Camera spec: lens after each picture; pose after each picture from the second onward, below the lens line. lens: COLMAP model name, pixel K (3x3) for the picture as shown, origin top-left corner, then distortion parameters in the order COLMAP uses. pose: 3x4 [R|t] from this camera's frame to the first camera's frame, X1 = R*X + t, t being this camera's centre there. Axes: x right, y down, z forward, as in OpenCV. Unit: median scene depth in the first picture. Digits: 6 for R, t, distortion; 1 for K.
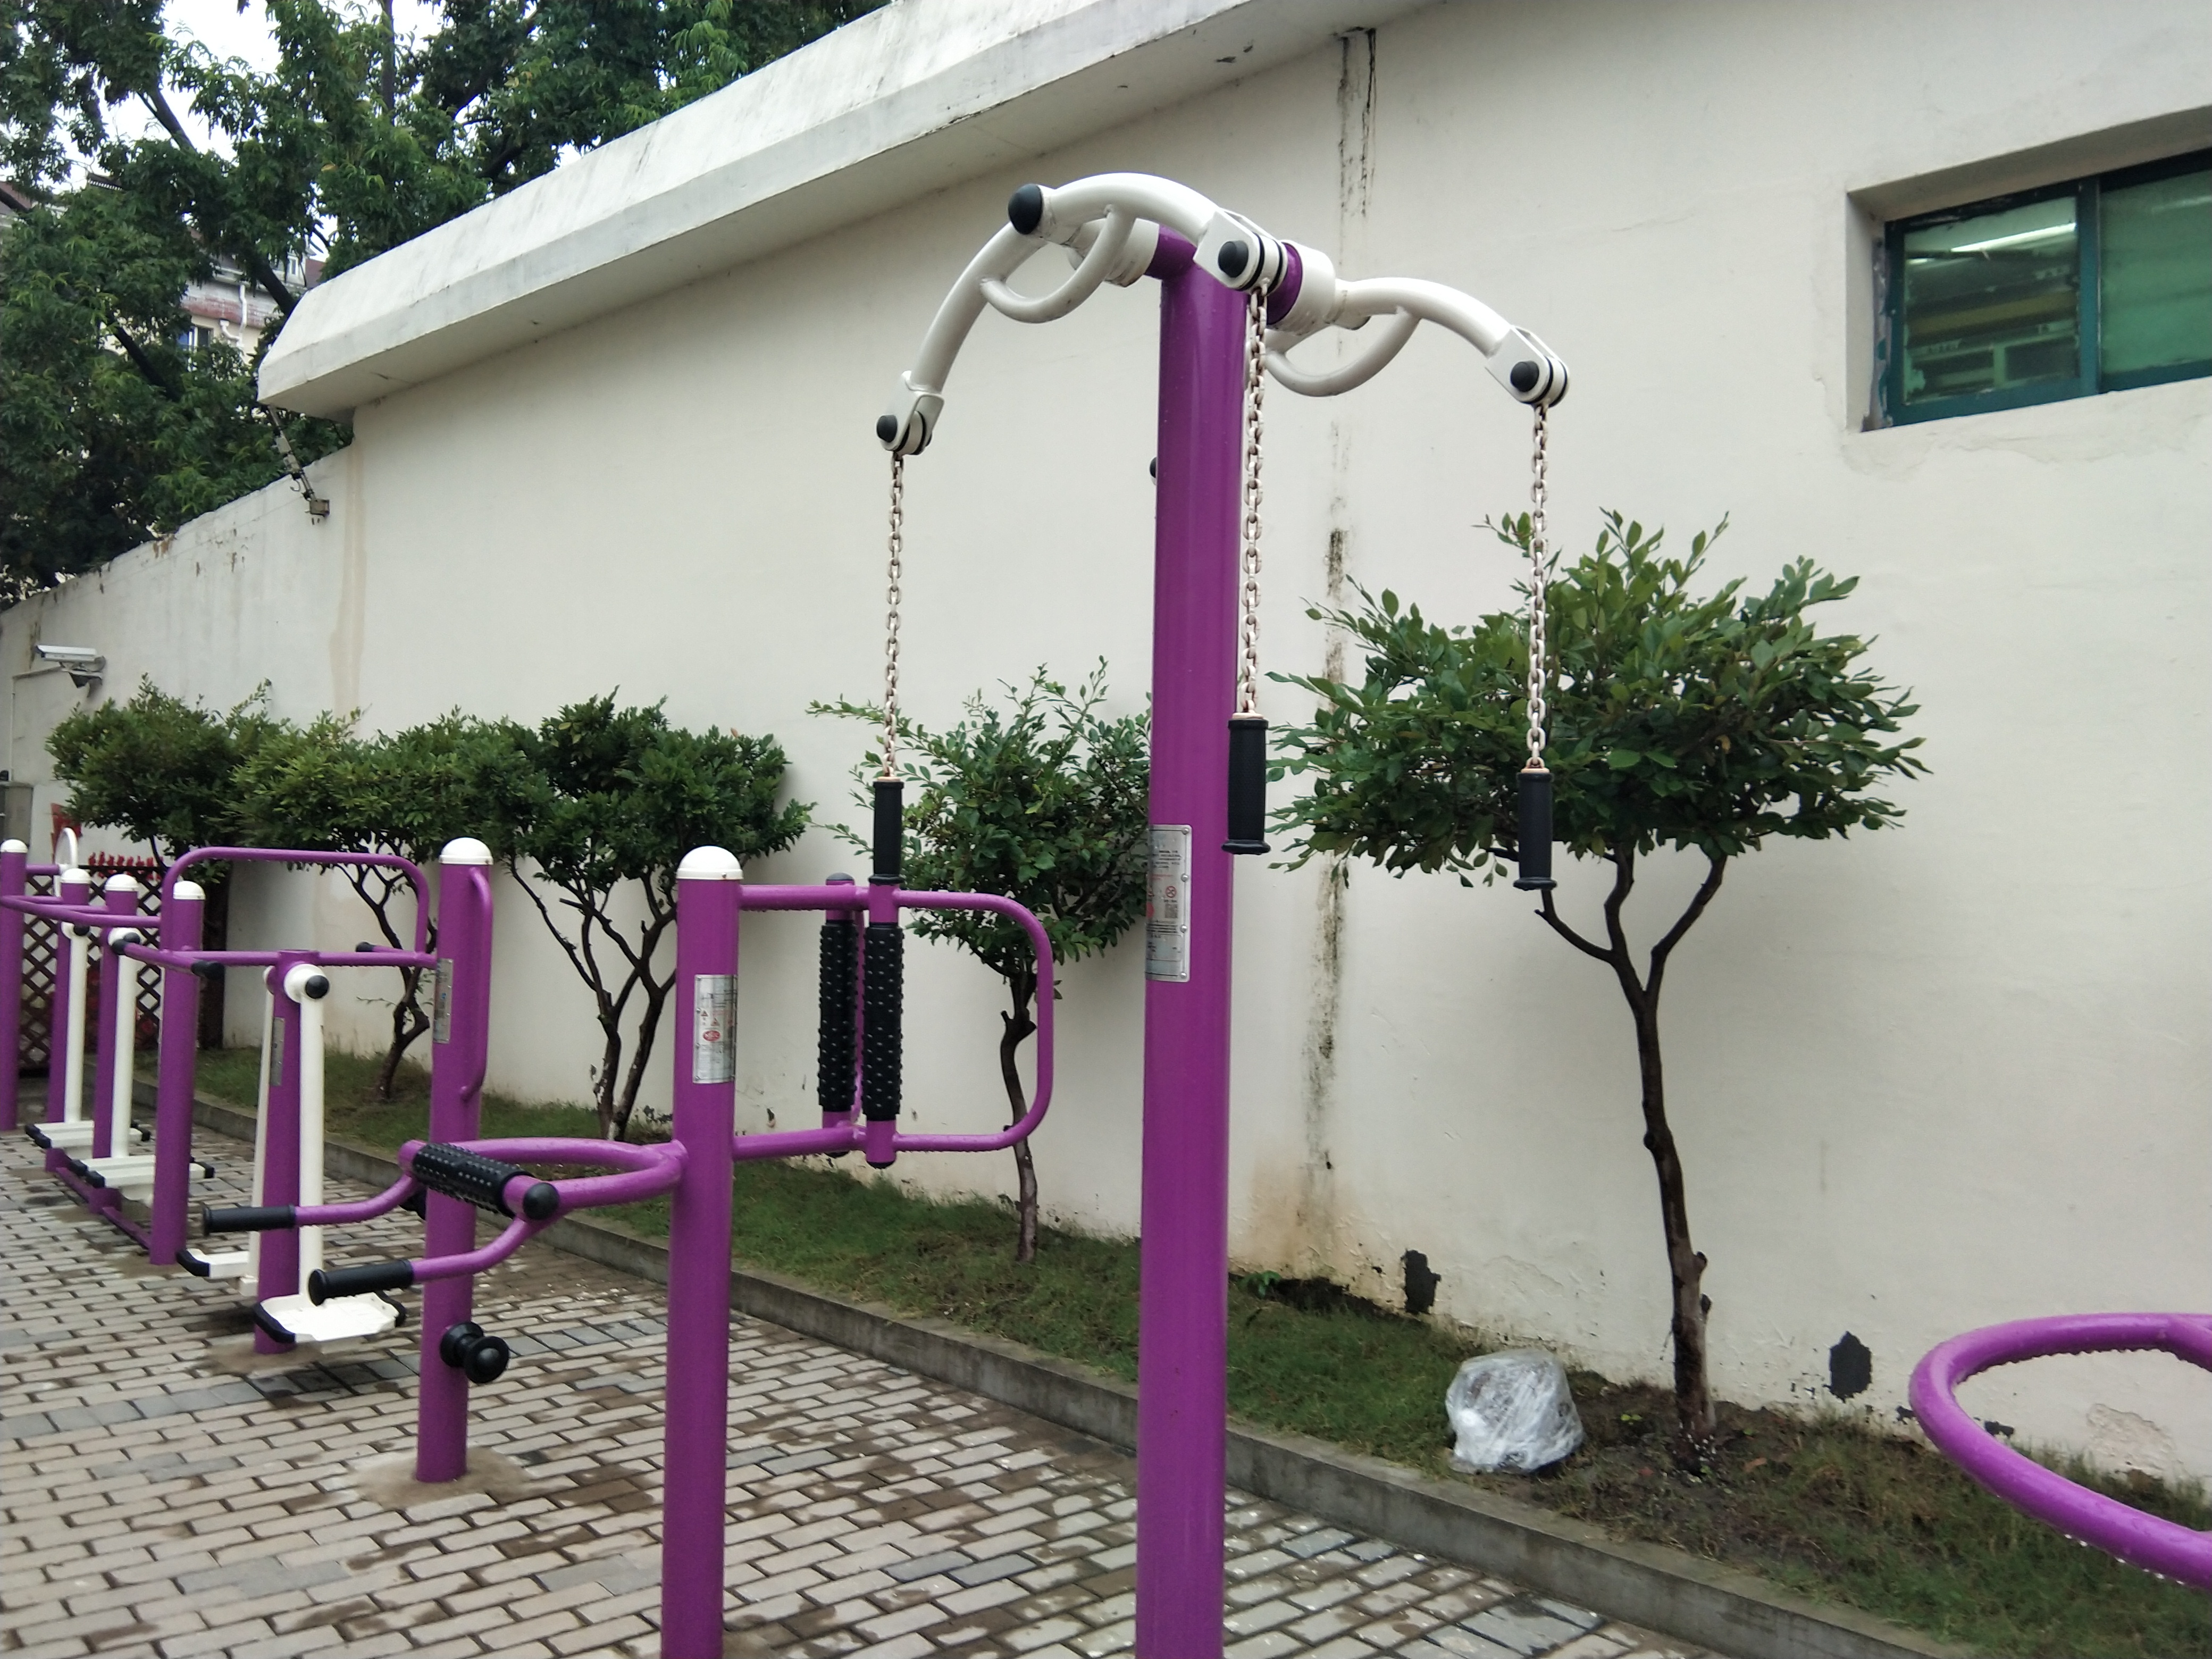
lens RADIAL K [[1814.4, 0, 1062.8], [0, 1814.4, 831.1], [0, 0, 1]] dist [0.094716, -0.156125]
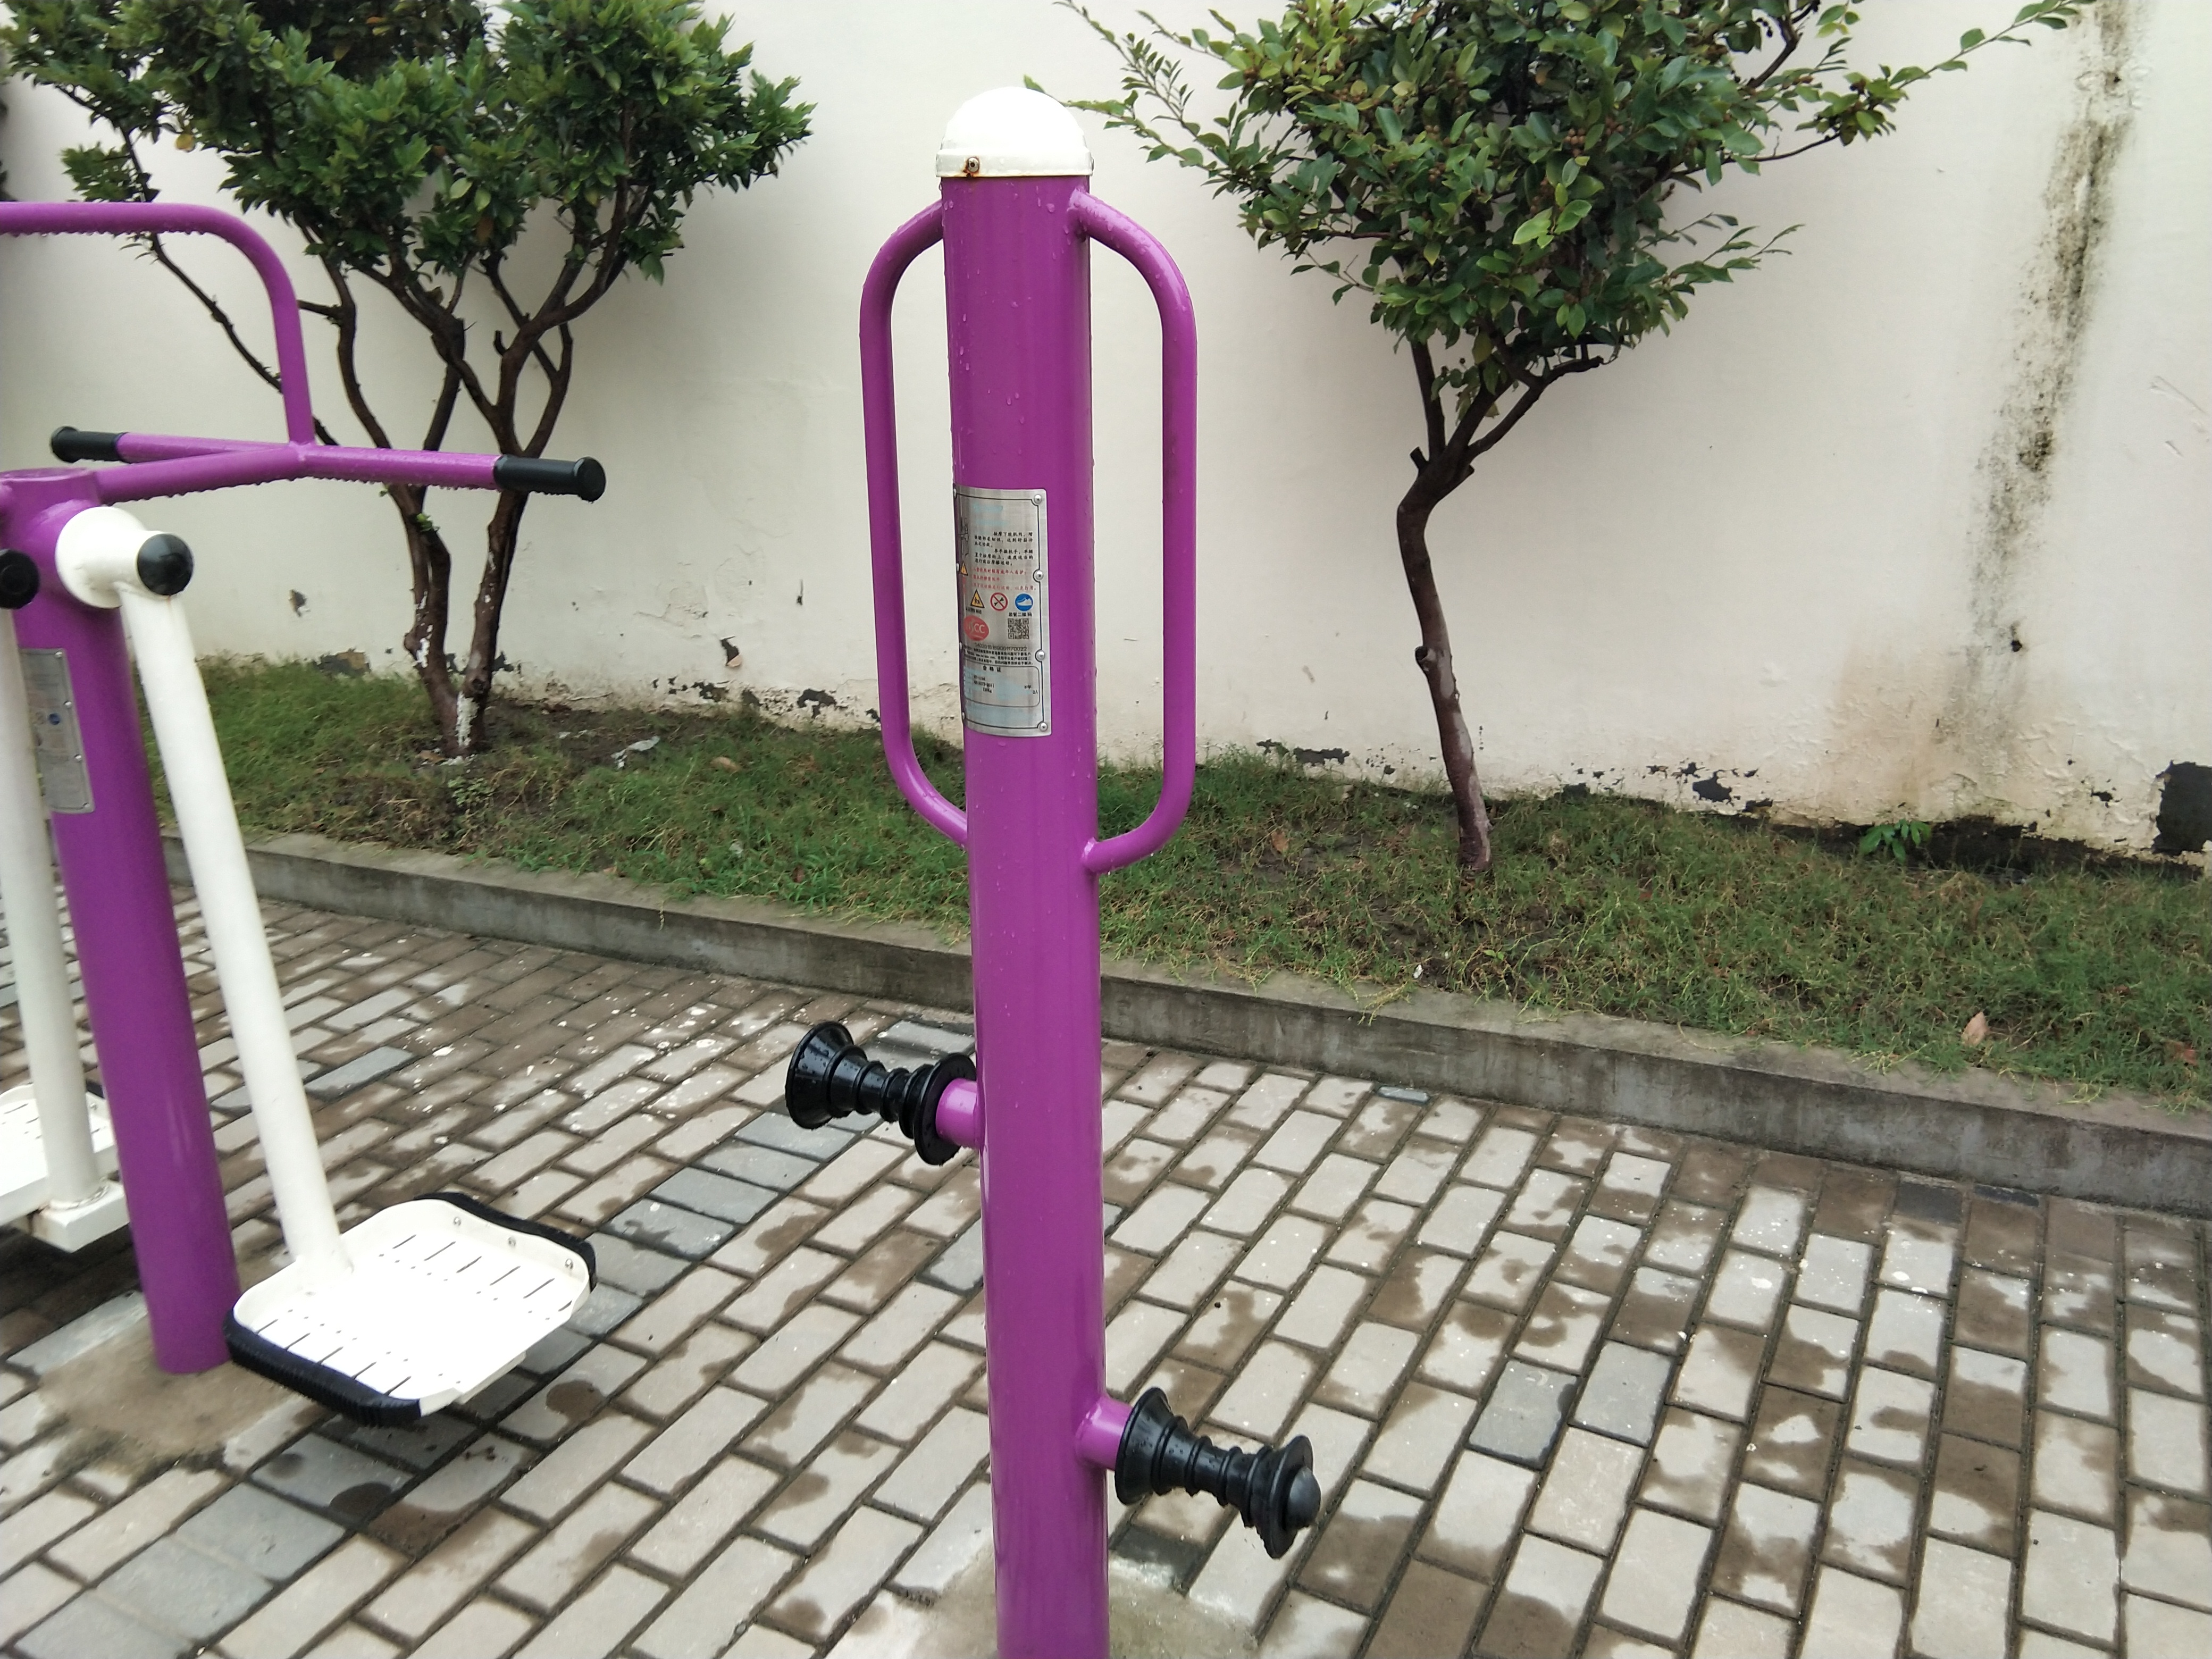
lens RADIAL K [[1800.7, 0, 1105.8], [0, 1800.7, 816.0], [0, 0, 1]] dist [0.124909, -0.211597]
pose [[0.922725, -0.169157, 0.346360, -0.406104], [0.046655, 0.940968, 0.335263, 0.018102], [-0.382626, -0.293196, 0.876147, 0.630930]]
